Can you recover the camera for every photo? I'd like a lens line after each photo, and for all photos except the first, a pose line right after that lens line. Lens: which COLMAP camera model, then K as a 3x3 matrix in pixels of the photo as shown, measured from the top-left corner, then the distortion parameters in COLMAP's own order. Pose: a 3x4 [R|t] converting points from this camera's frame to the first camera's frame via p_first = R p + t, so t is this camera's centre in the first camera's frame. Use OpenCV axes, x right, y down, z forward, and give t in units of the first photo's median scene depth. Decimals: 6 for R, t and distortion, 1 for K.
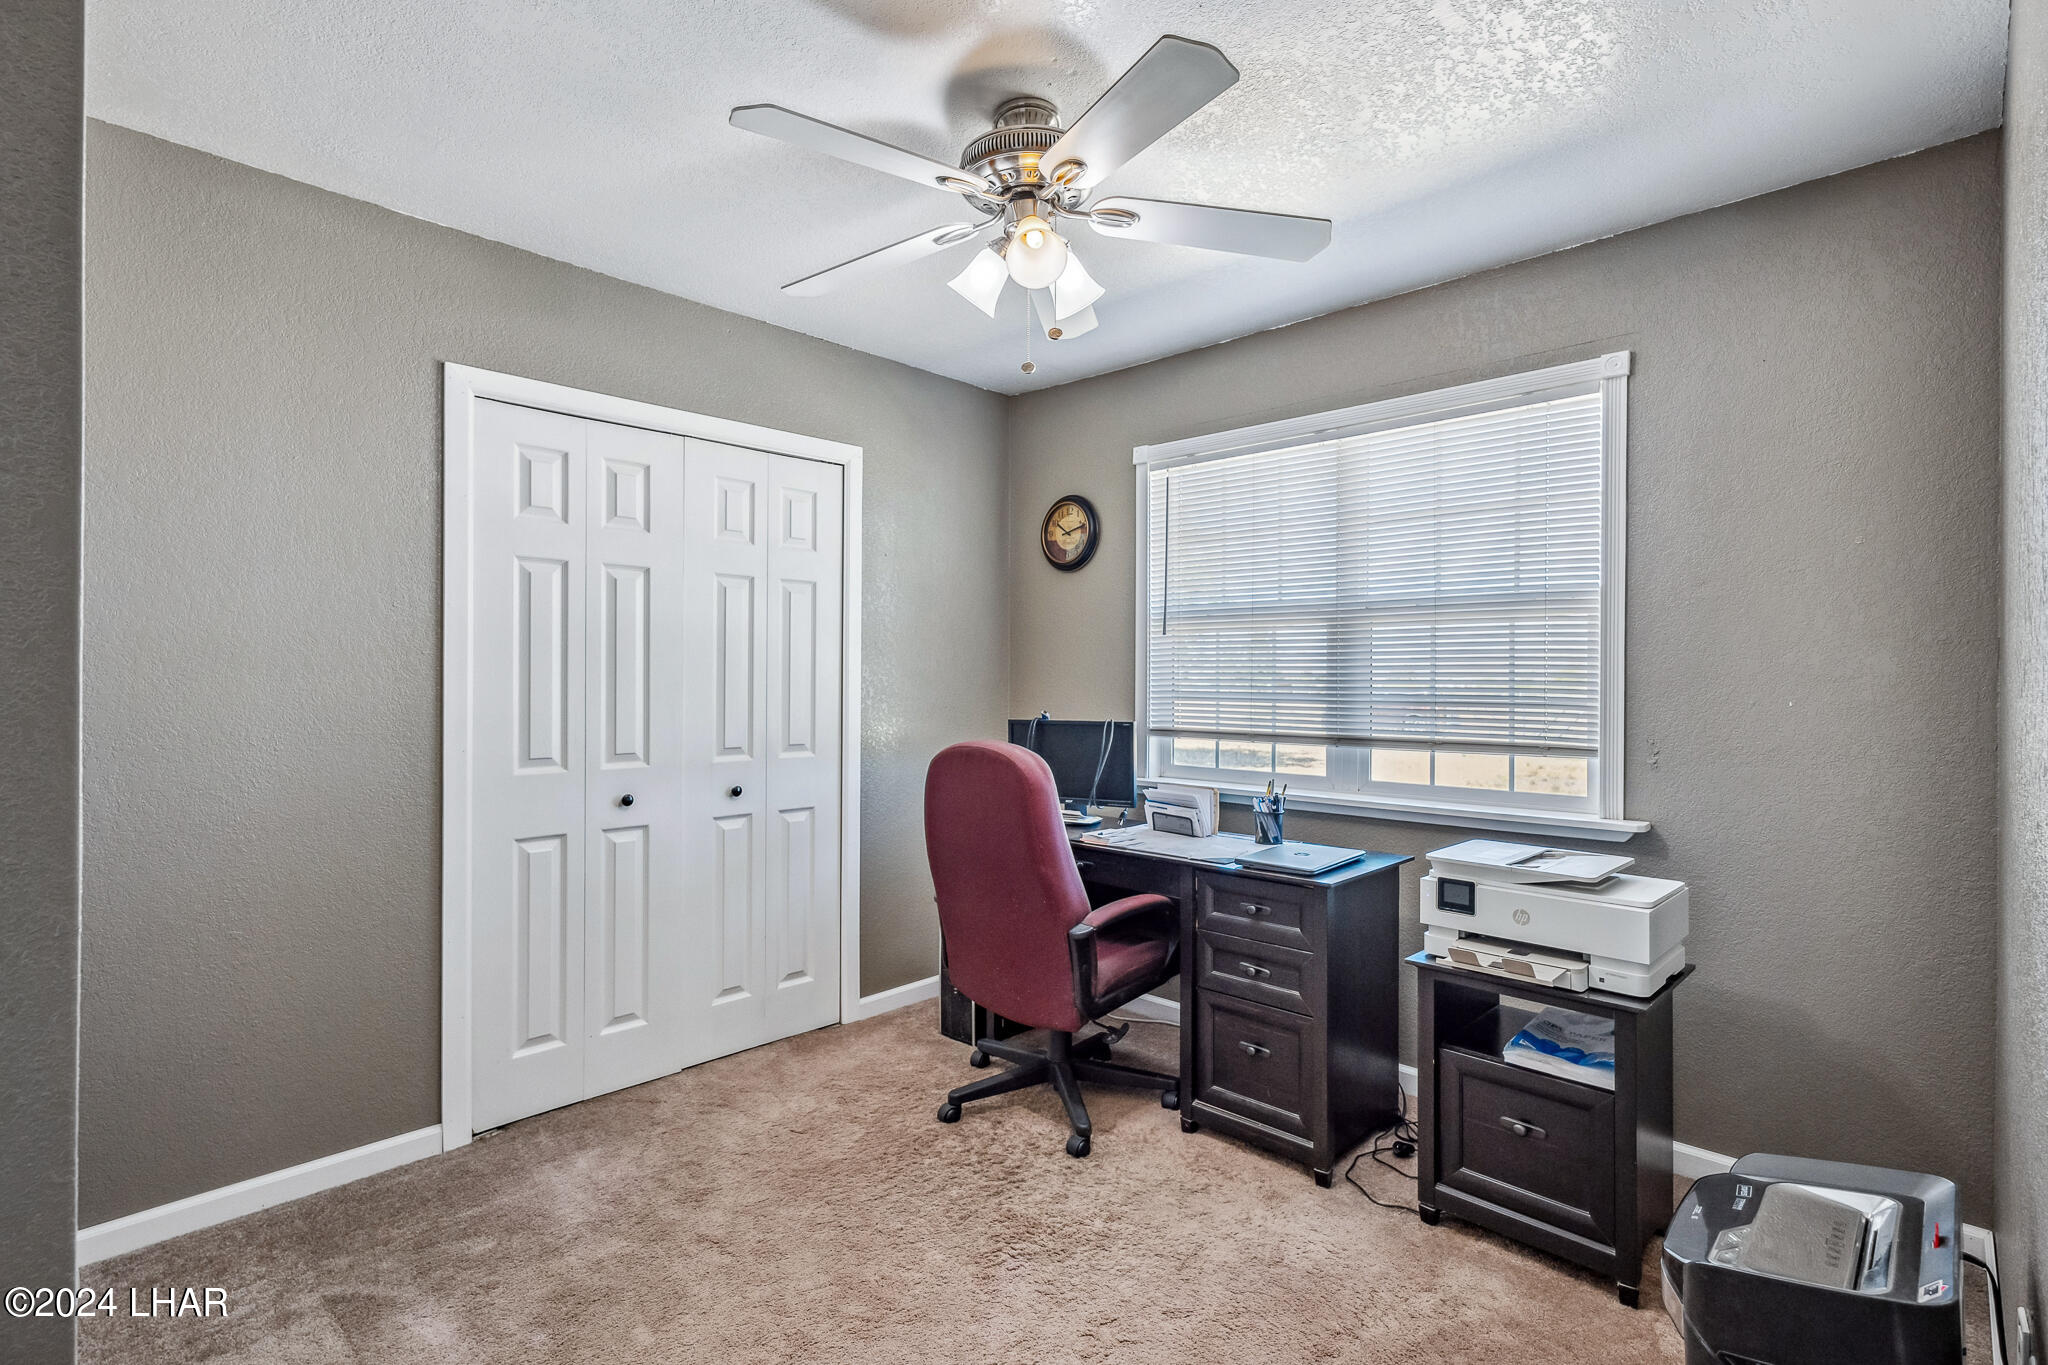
lens RADIAL K [[949.5, 0, 1049.9], [0, 949.5, 682.2], [0, 0, 1]] dist [0.000502, 0.000063]
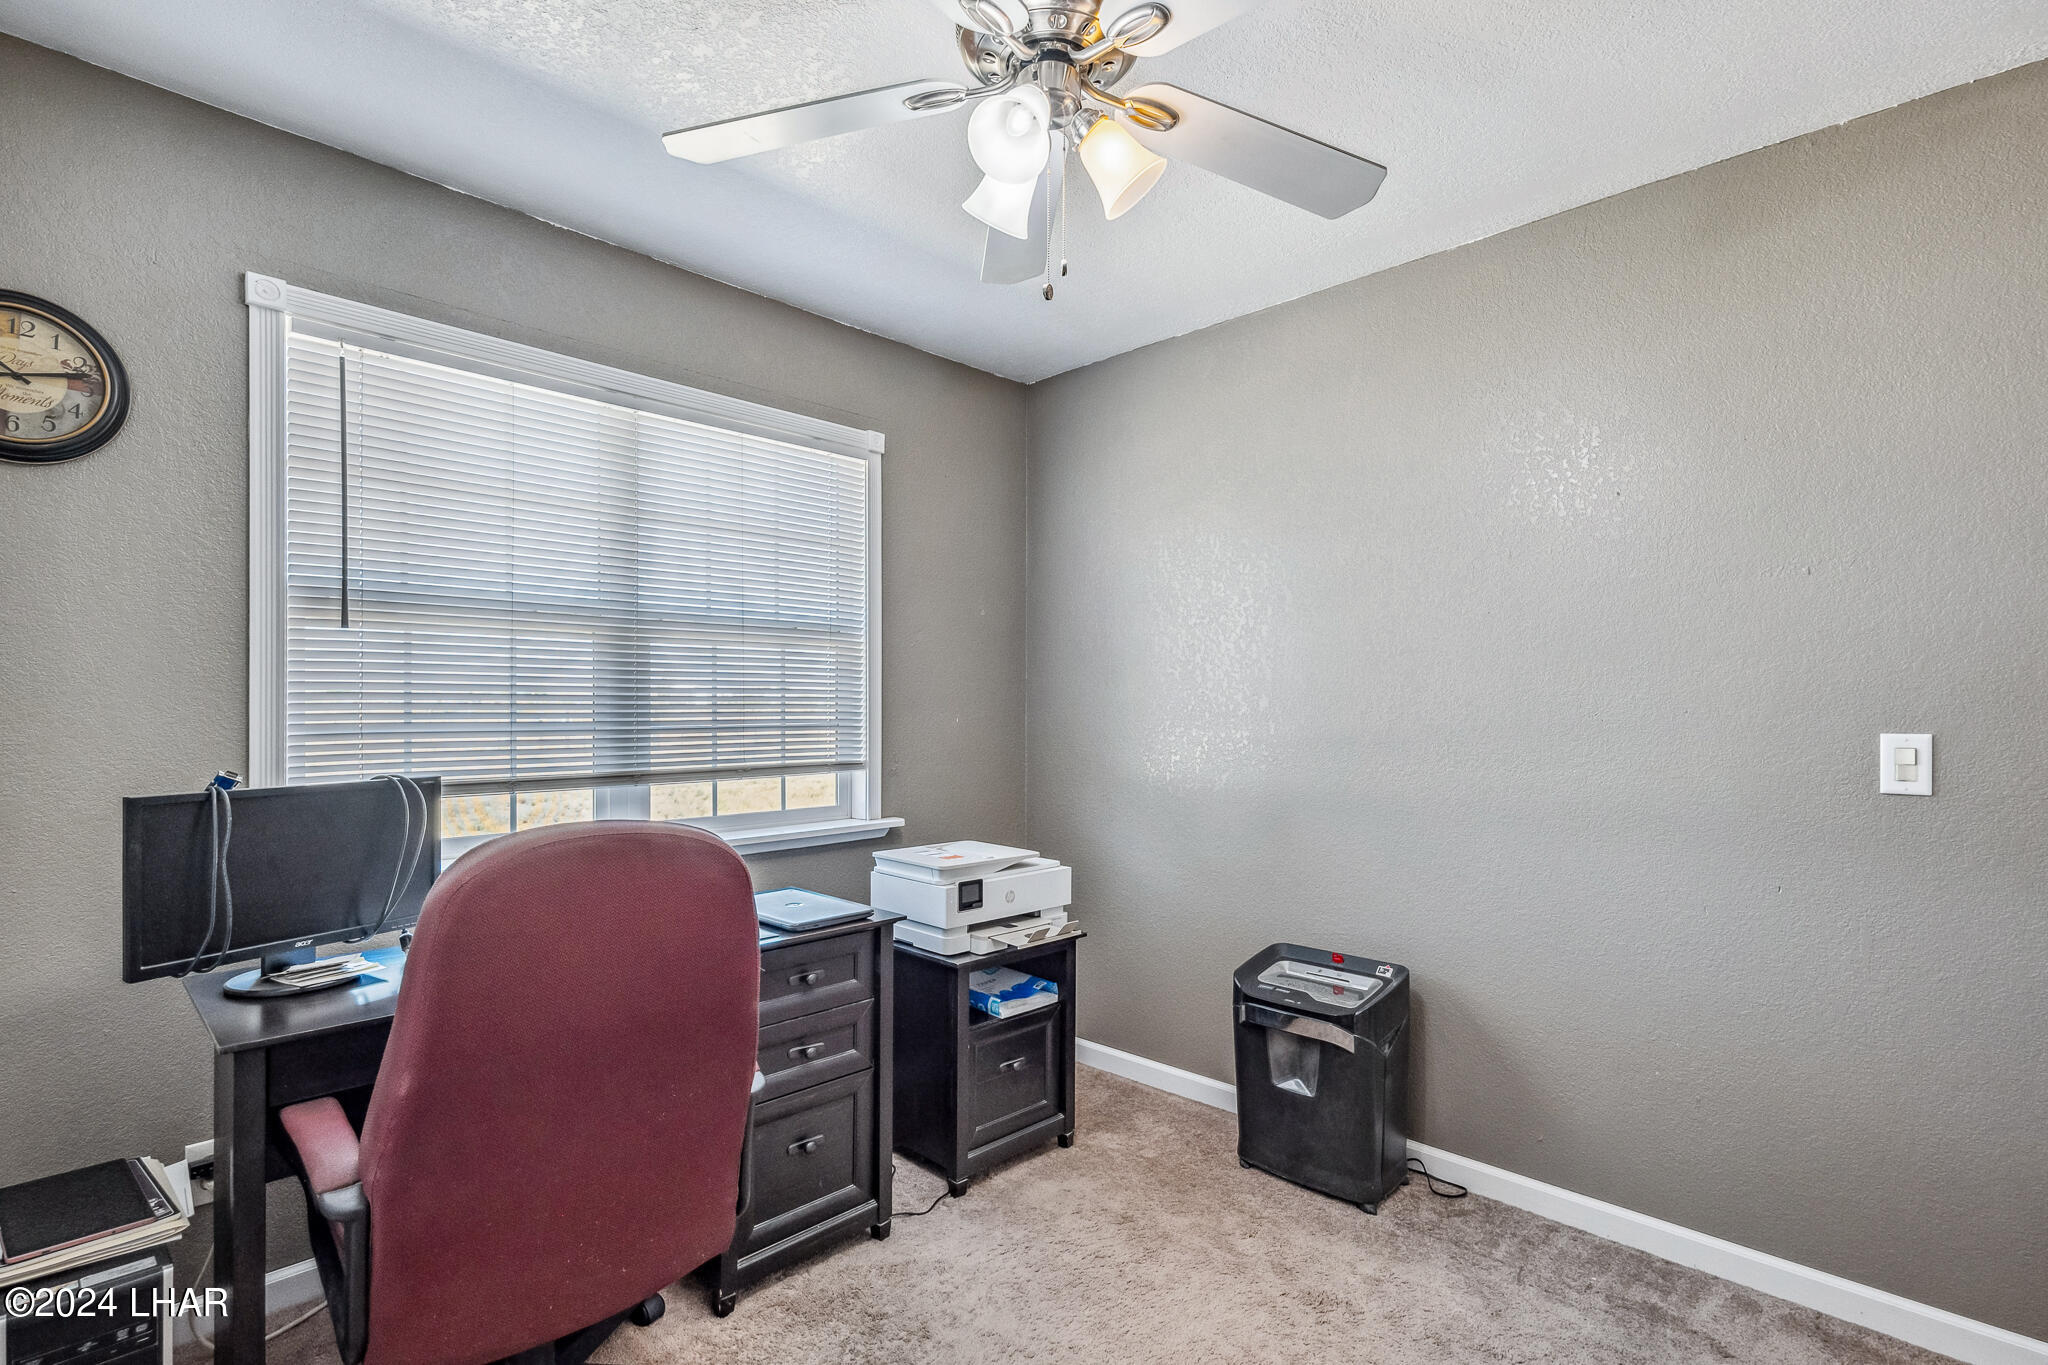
lens RADIAL K [[959.6, 0, 1024.7], [0, 959.6, 706.8], [0, 0, 1]] dist [-0.000918, -0.000379]
pose [[0.037572, -0.007398, 0.999267, -0.578837], [-0.000286, 0.999972, 0.007414, -0.007285], [-0.999294, -0.000564, 0.037569, 0.719078]]
